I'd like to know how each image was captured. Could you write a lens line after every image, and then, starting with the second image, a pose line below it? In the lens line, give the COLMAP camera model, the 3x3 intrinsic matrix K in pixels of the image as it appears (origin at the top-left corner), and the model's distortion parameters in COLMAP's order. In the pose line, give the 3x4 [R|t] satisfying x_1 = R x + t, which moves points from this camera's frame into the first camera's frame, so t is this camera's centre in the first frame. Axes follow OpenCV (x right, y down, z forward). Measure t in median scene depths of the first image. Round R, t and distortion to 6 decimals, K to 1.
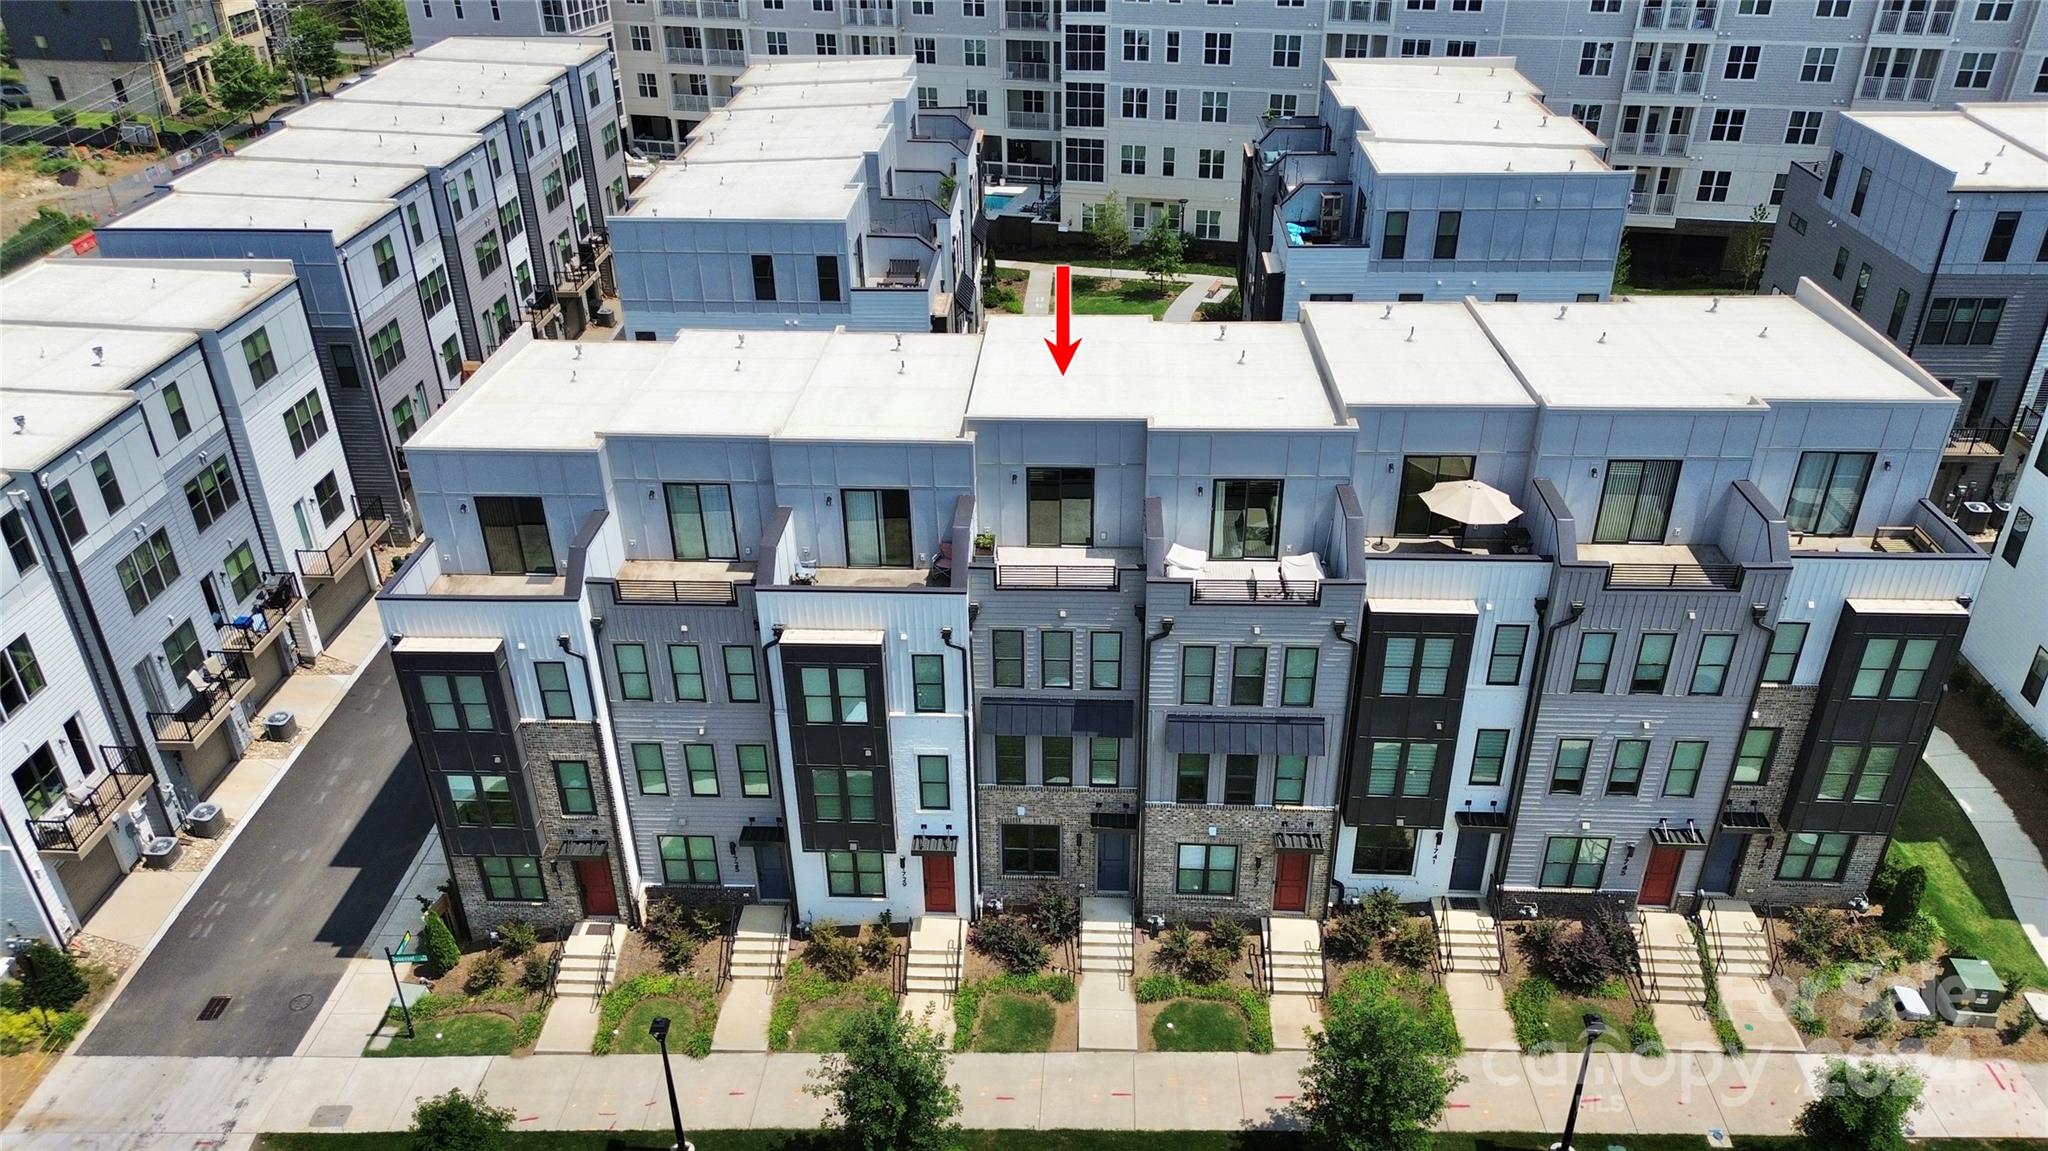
lens RADIAL K [[1440.3, 0, 1024.0], [0, 1440.3, 575.5], [0, 0, 1]] dist [0.077296, -0.079416]
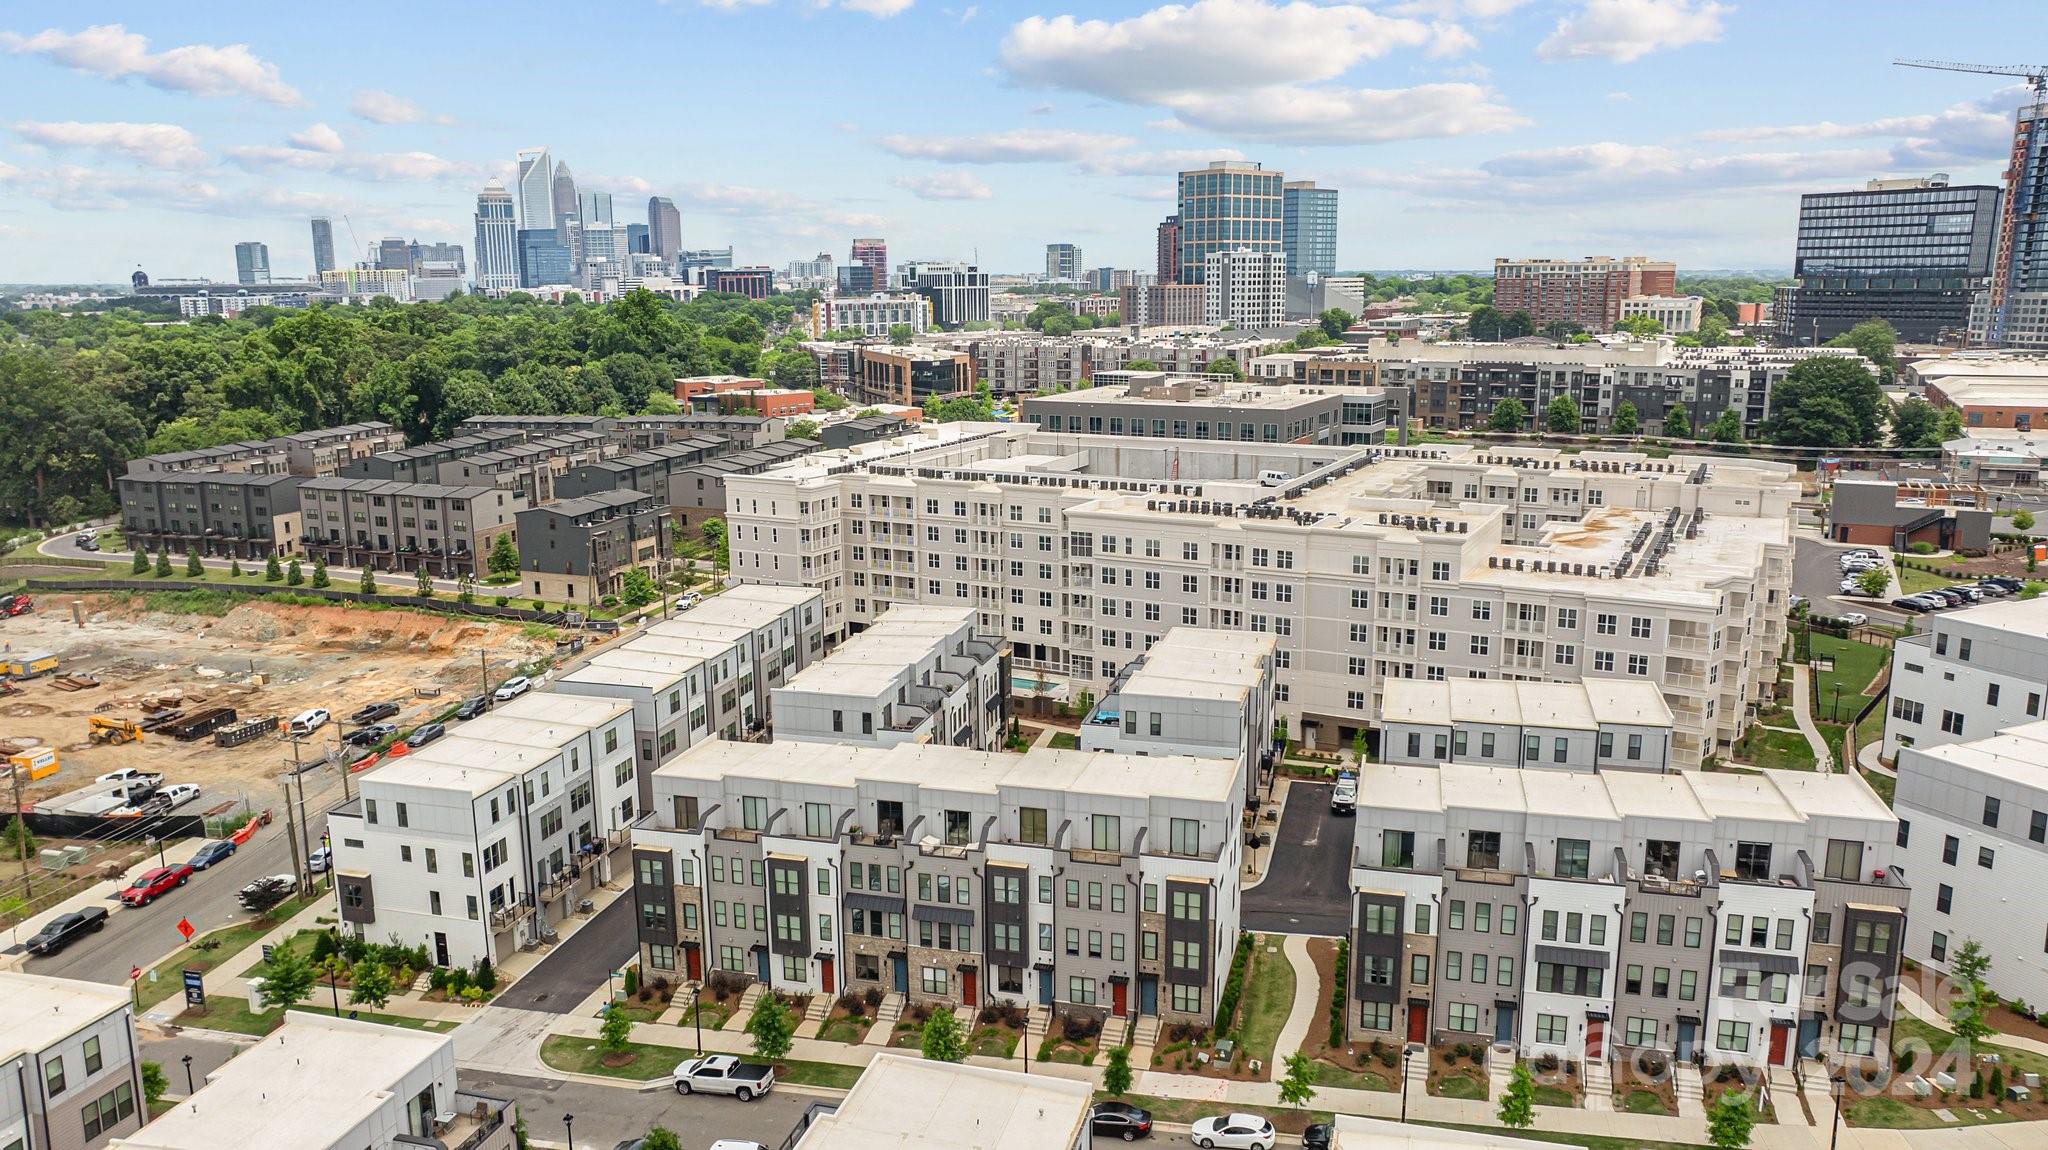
lens RADIAL K [[1443.4, 0, 1031.0], [0, 1443.4, 565.5], [0, 0, 1]] dist [-0.022214, 0.006430]
pose [[0.976698, 0.046783, -0.209459, 0.605197], [-0.110555, 0.946177, -0.304181, 0.213951], [0.183955, 0.320250, 0.929301, -1.110119]]
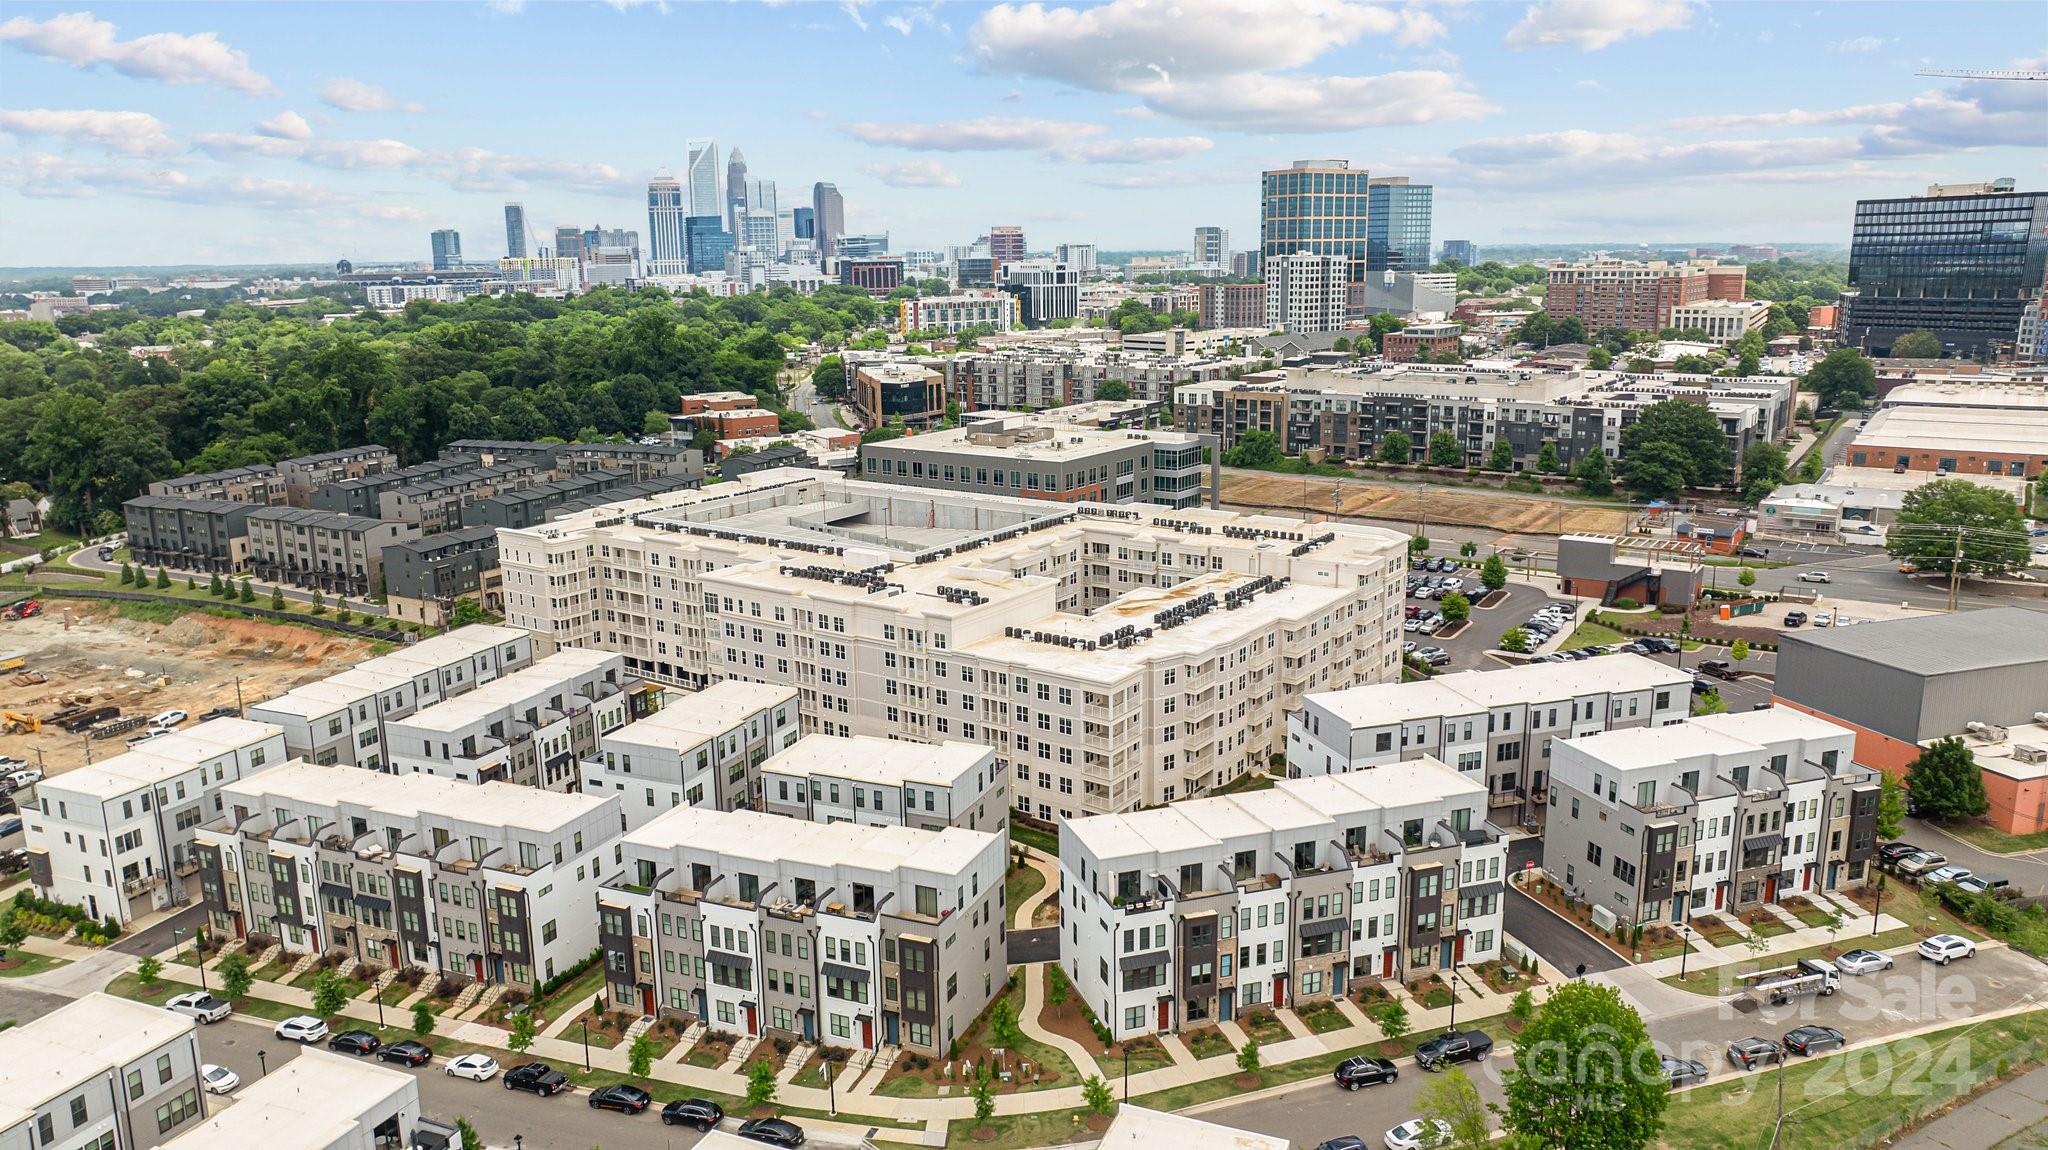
lens RADIAL K [[1443.4, 0, 1031.0], [0, 1443.4, 565.5], [0, 0, 1]] dist [-0.022214, 0.006430]
pose [[0.941156, 0.071958, -0.330222, 2.064269], [-0.167074, 0.948394, -0.269510, 0.007494], [0.293787, 0.308823, 0.904609, -1.428948]]
